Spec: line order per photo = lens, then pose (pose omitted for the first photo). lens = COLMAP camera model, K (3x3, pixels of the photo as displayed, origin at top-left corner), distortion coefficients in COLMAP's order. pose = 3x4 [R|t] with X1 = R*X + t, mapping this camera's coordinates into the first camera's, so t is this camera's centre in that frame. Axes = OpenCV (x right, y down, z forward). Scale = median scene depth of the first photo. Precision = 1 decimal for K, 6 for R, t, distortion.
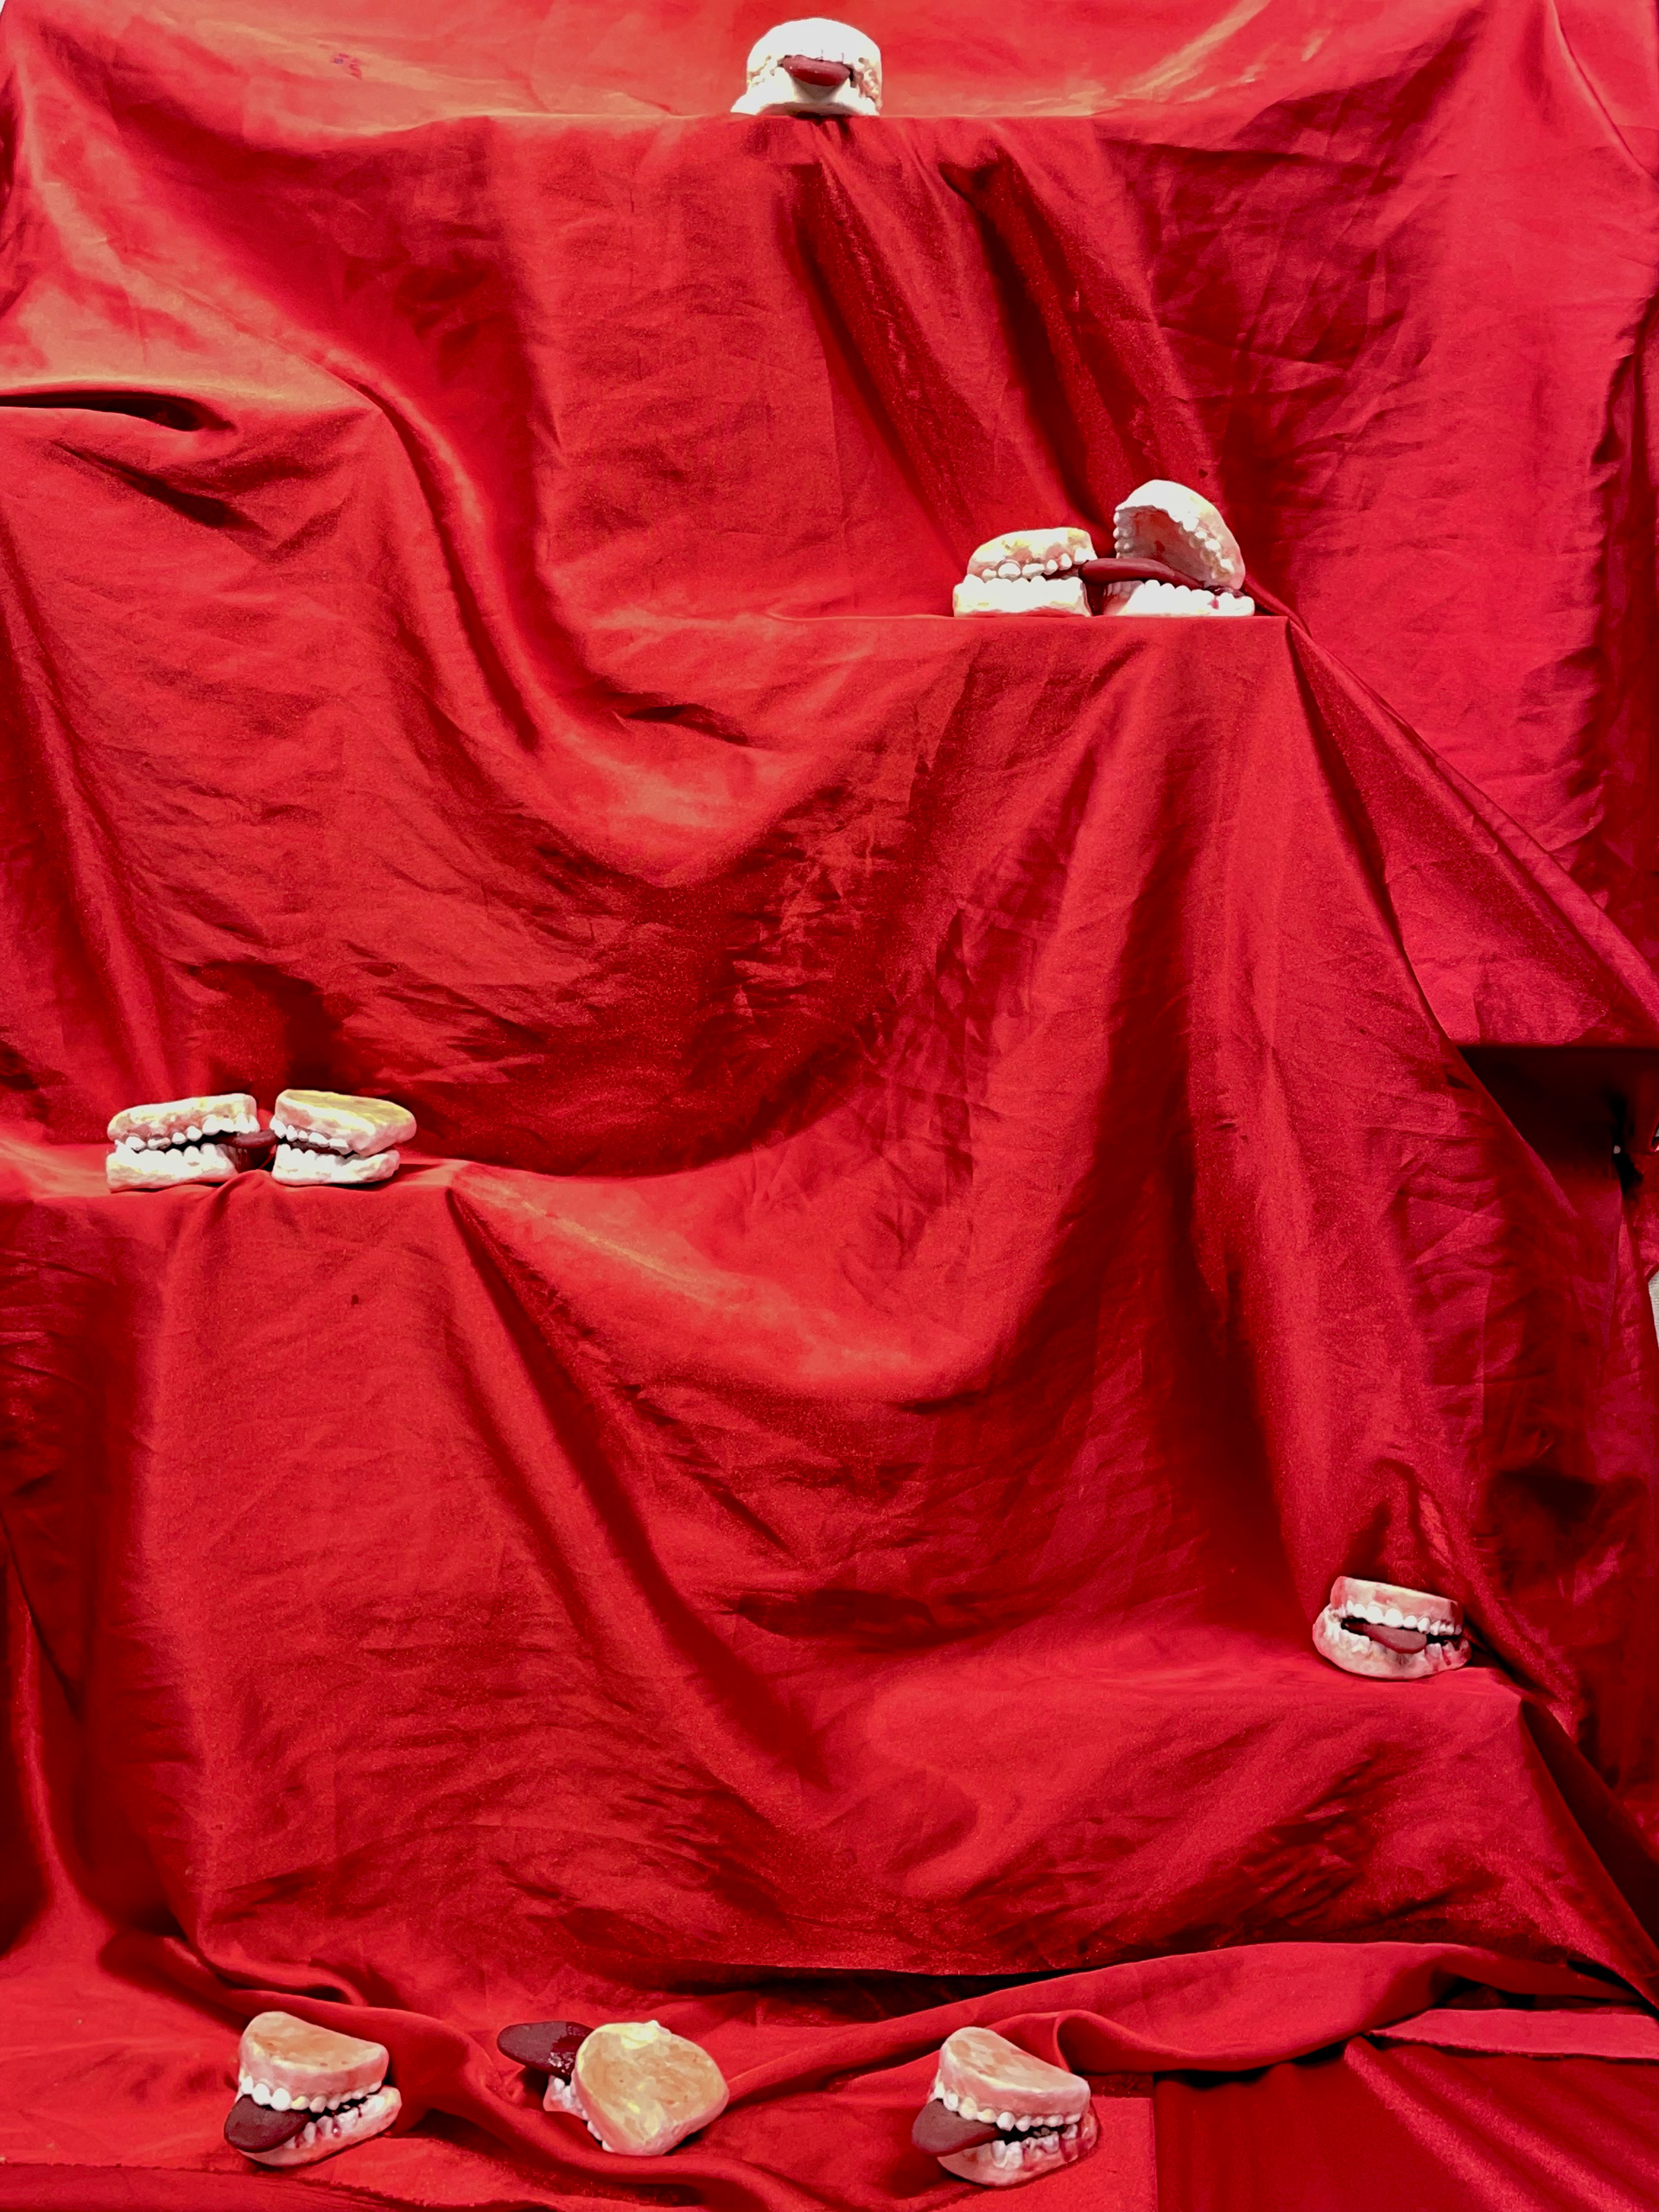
lens RADIAL K [[2161.3, 0, 829.5], [0, 2161.3, 1106.0], [0, 0, 1]] dist [0.015794, 0.000818]
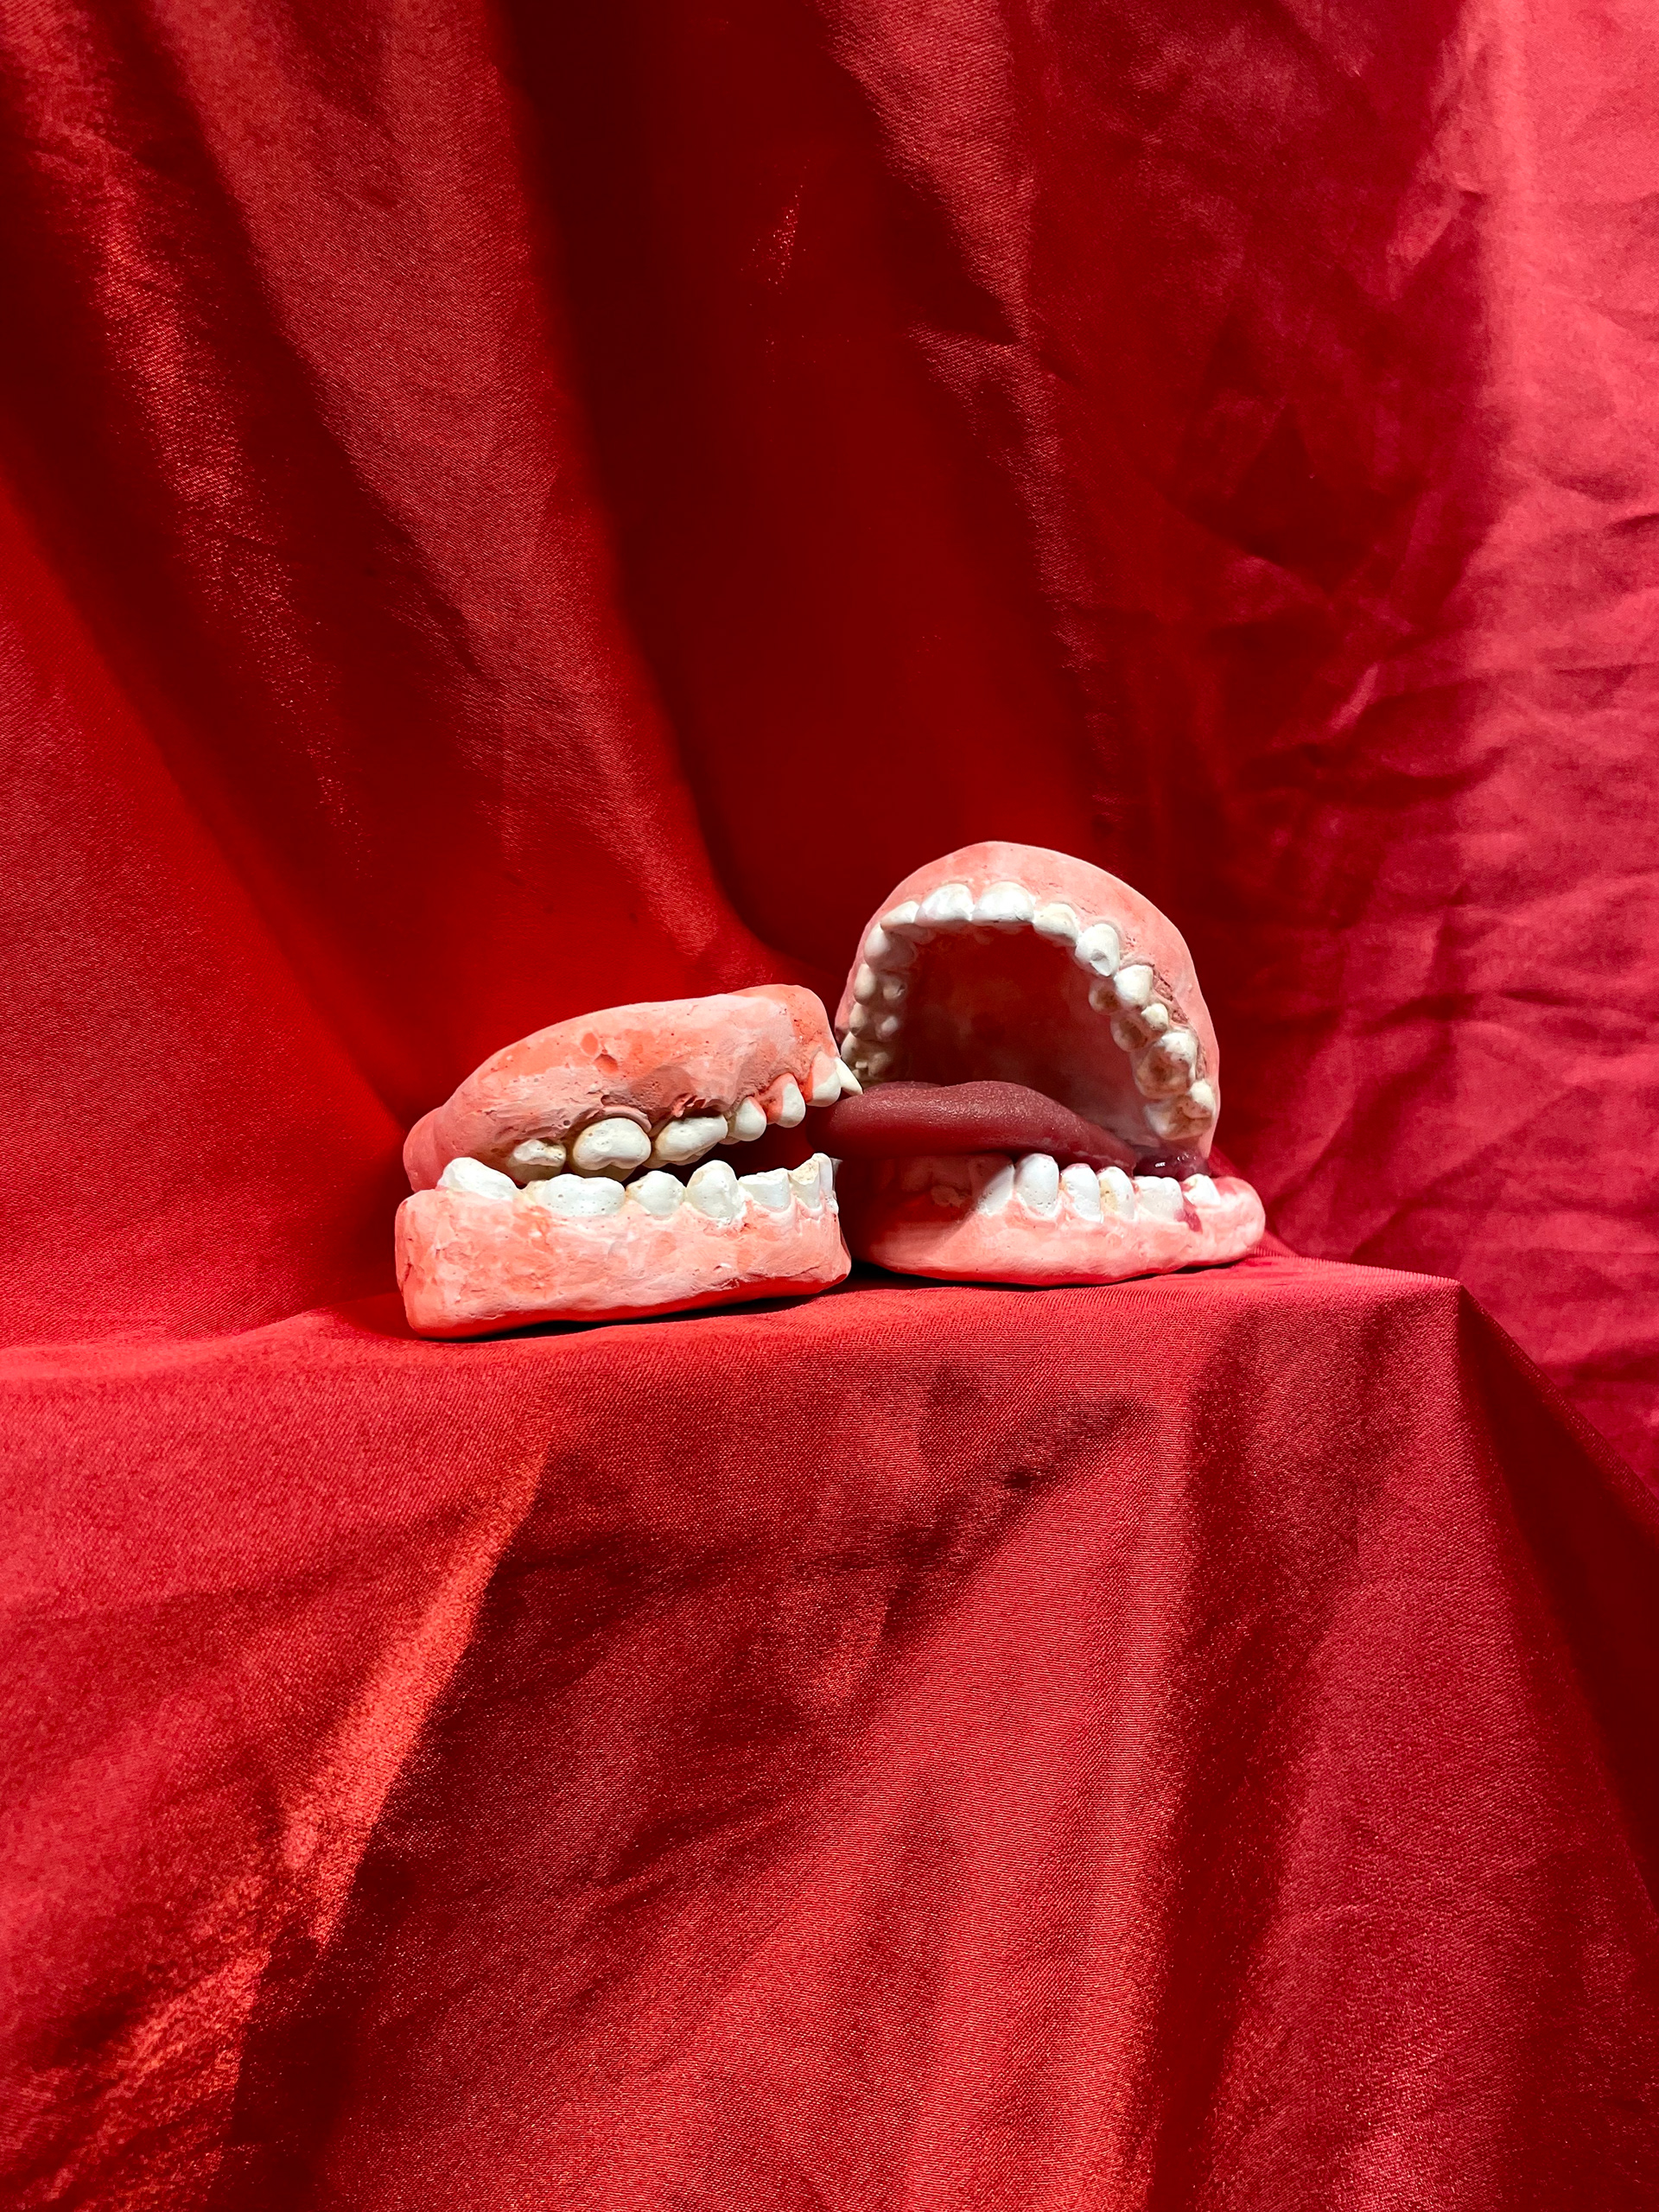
lens RADIAL K [[1675.4, 0, 829.5], [0, 1675.4, 1106.0], [0, 0, 1]] dist [0.064191, -0.097321]
pose [[0.905580, -0.015960, 0.423874, 0.018340], [0.055503, 0.995159, -0.081107, -0.231268], [-0.420528, 0.096975, 0.902082, 0.789904]]
